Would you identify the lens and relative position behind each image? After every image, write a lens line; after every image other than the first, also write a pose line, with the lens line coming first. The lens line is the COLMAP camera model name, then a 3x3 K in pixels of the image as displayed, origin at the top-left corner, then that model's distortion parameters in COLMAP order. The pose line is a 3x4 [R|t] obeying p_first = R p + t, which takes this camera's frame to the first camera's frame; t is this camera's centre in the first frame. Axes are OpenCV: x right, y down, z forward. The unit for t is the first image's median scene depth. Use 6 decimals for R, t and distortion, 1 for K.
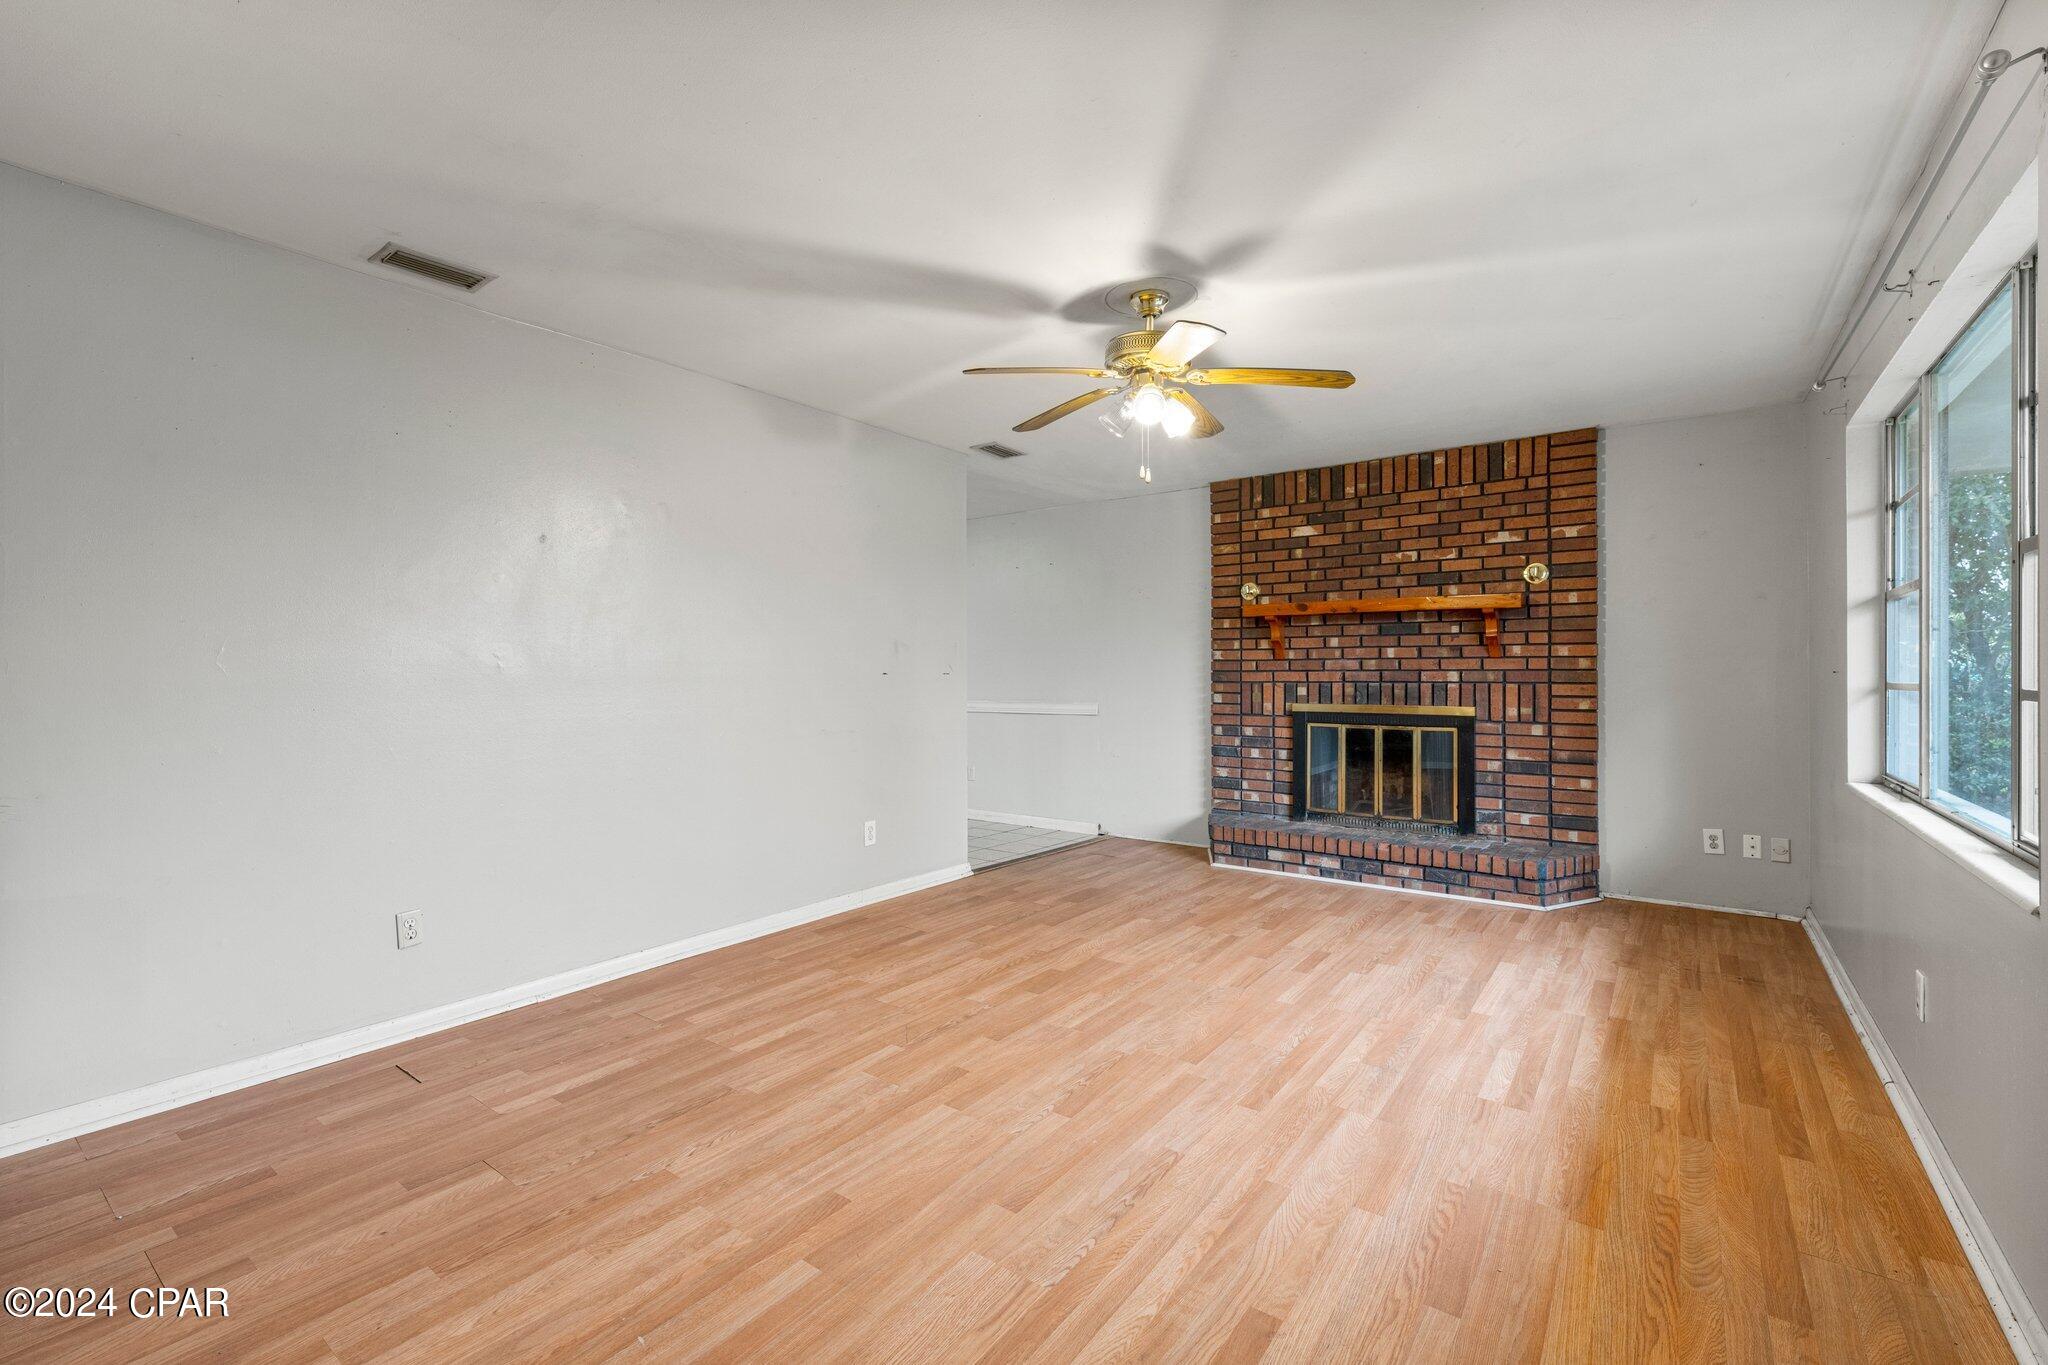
lens RADIAL K [[883.7, 0, 1022.7], [0, 883.7, 670.9], [0, 0, 1]] dist [0.001232, 0.000008]
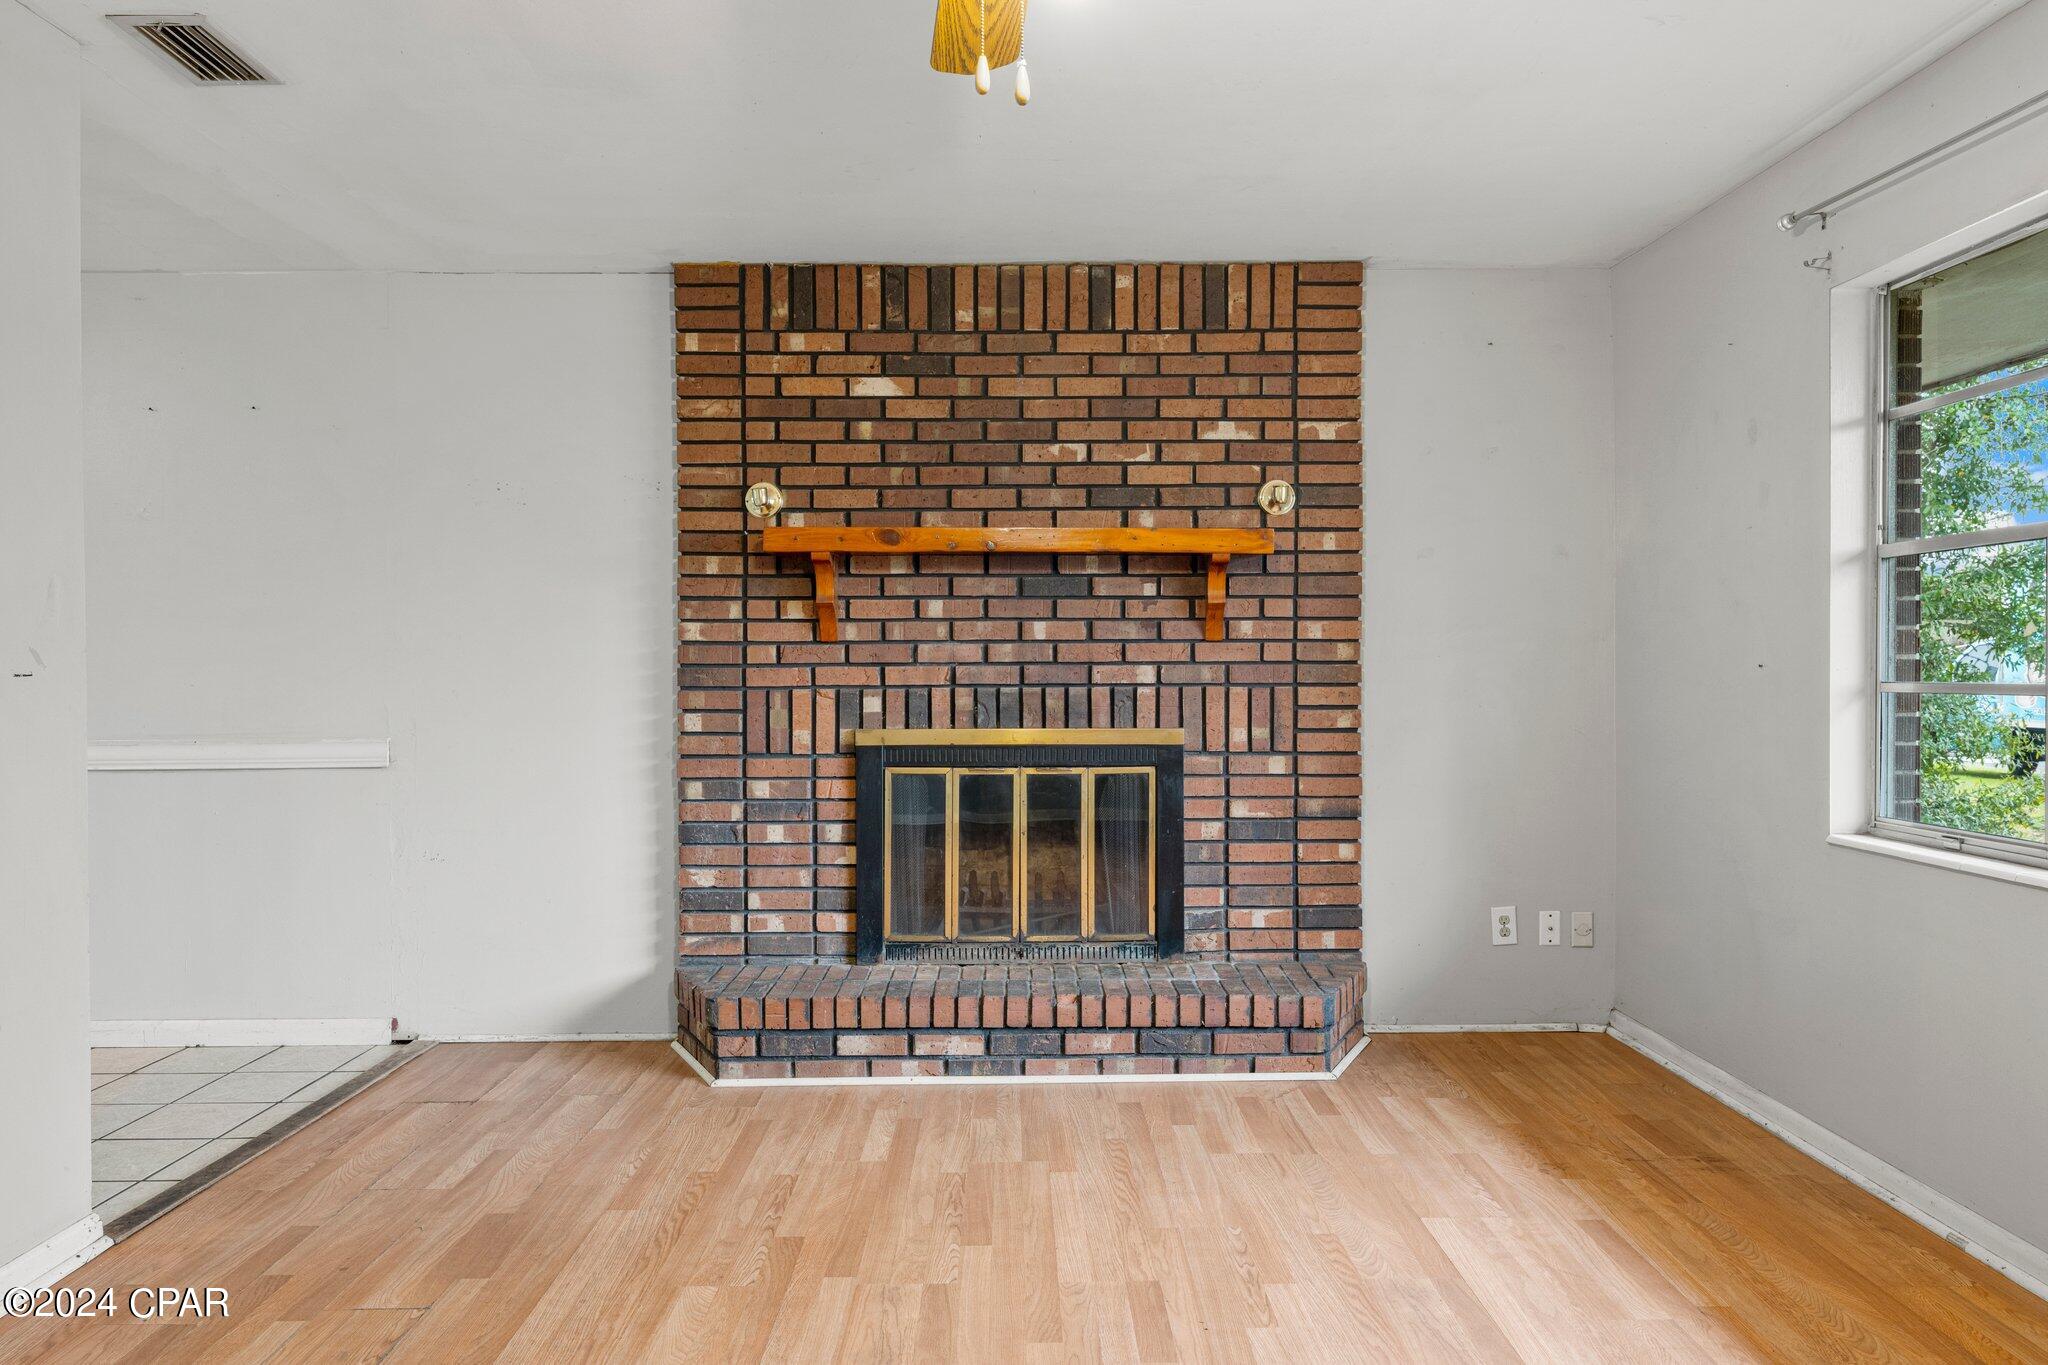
lens RADIAL K [[1397.1, 0, 1028.3], [0, 1397.1, 673.4], [0, 0, 1]] dist [0.003759, -0.001059]
pose [[0.794878, -0.005765, 0.606742, -0.129109], [0.001202, 0.999968, 0.007926, -0.001703], [-0.606768, -0.005571, 0.794860, 0.421487]]
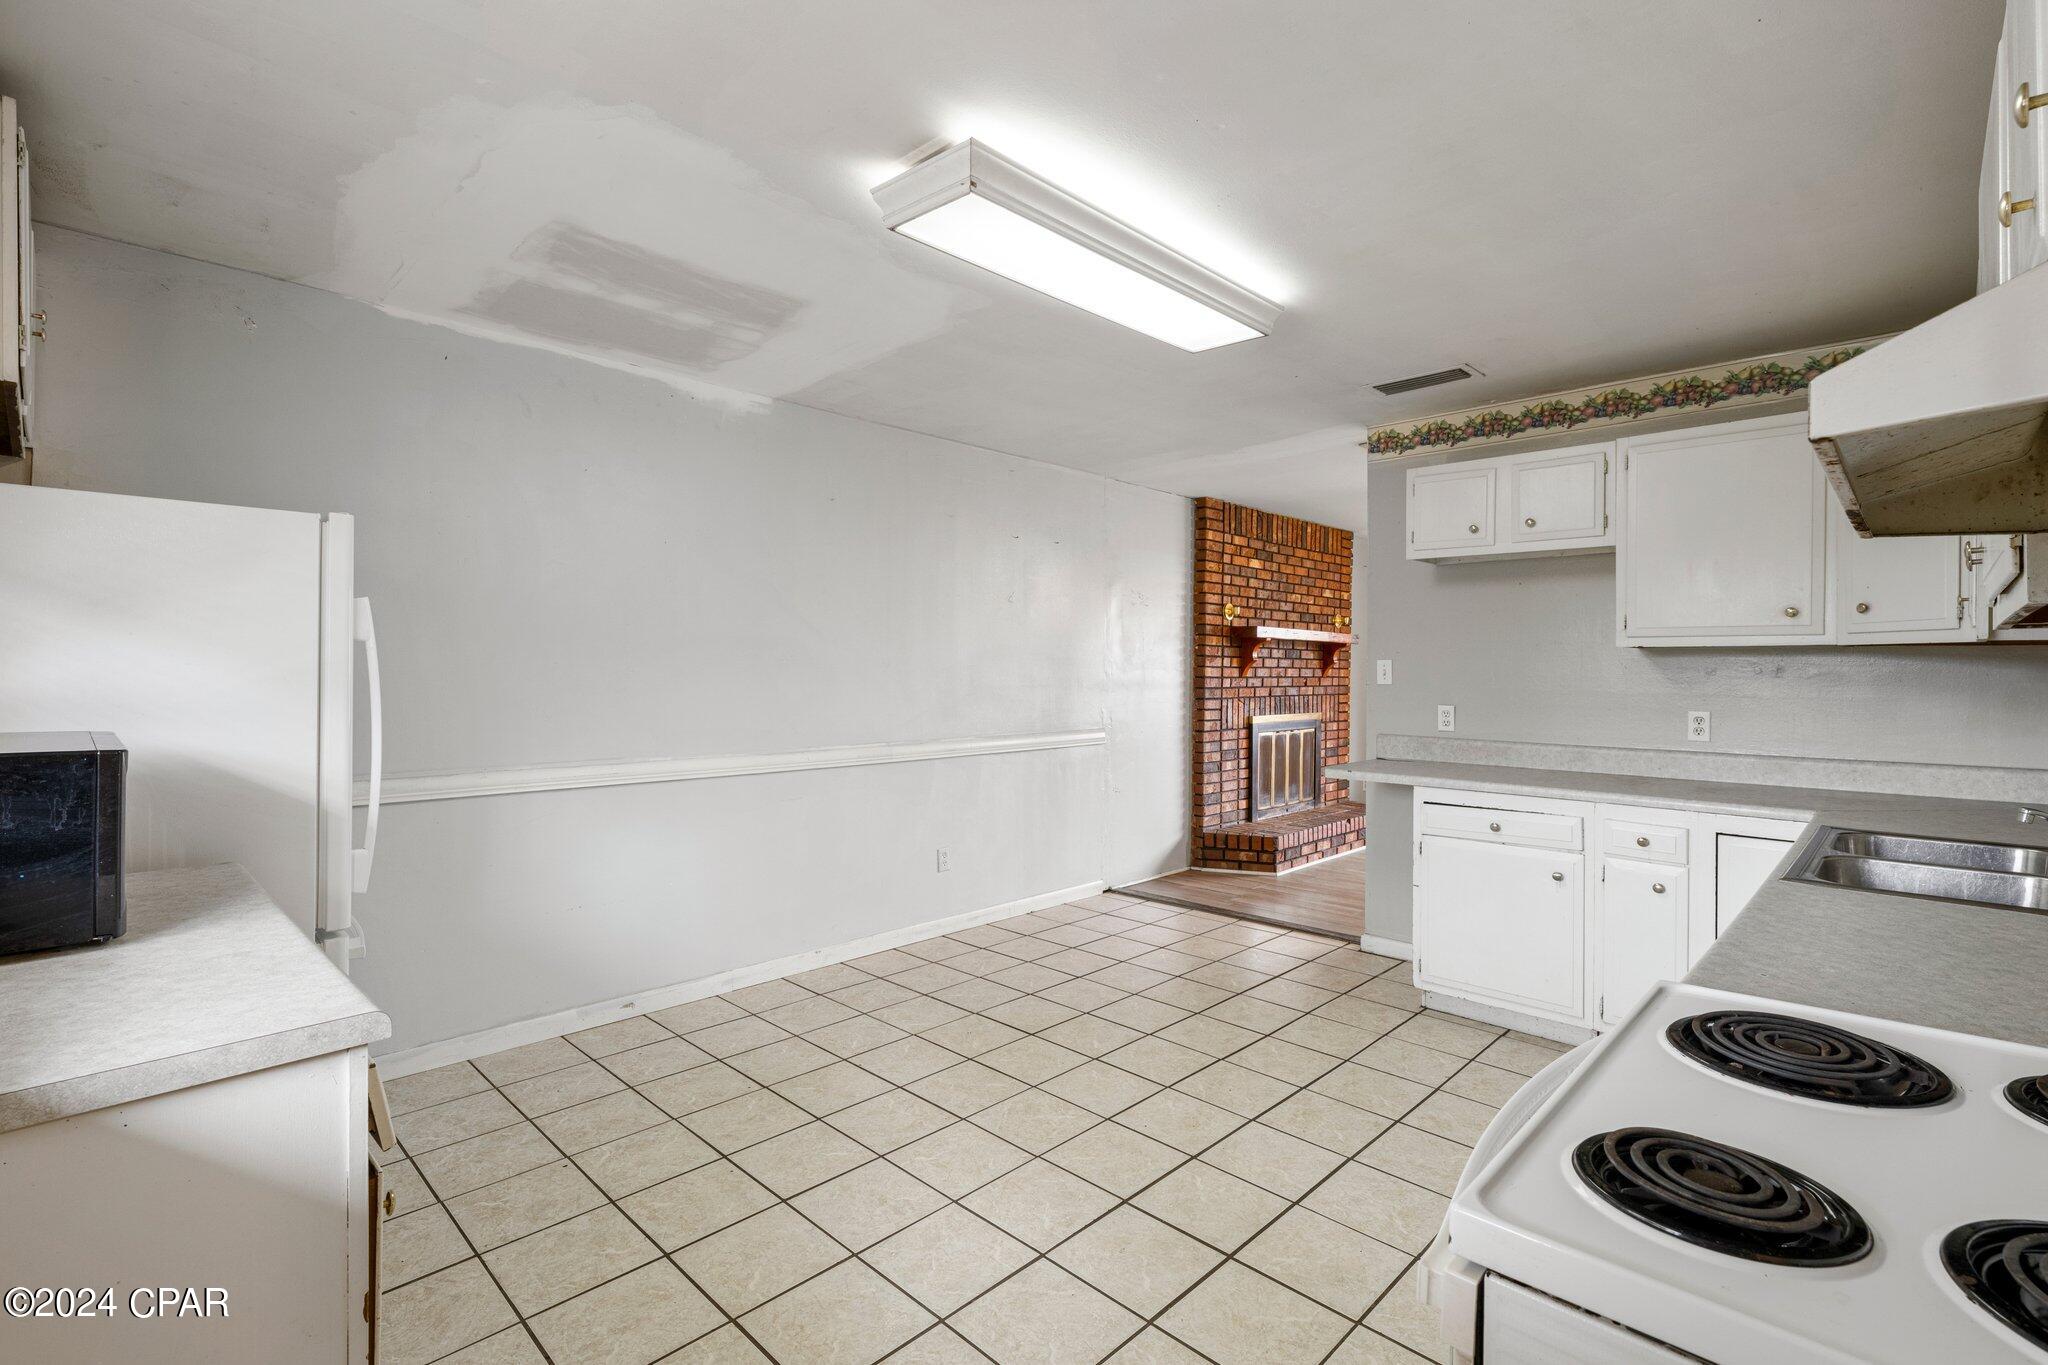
lens RADIAL K [[910.0, 0, 1030.7], [0, 910.0, 677.8], [0, 0, 1]] dist [0.001358, -0.000459]
pose [[0.136605, -0.003094, 0.990621, -1.170395], [-0.004851, 0.999981, 0.003792, -0.020546], [-0.990614, -0.005323, 0.136587, 1.507089]]
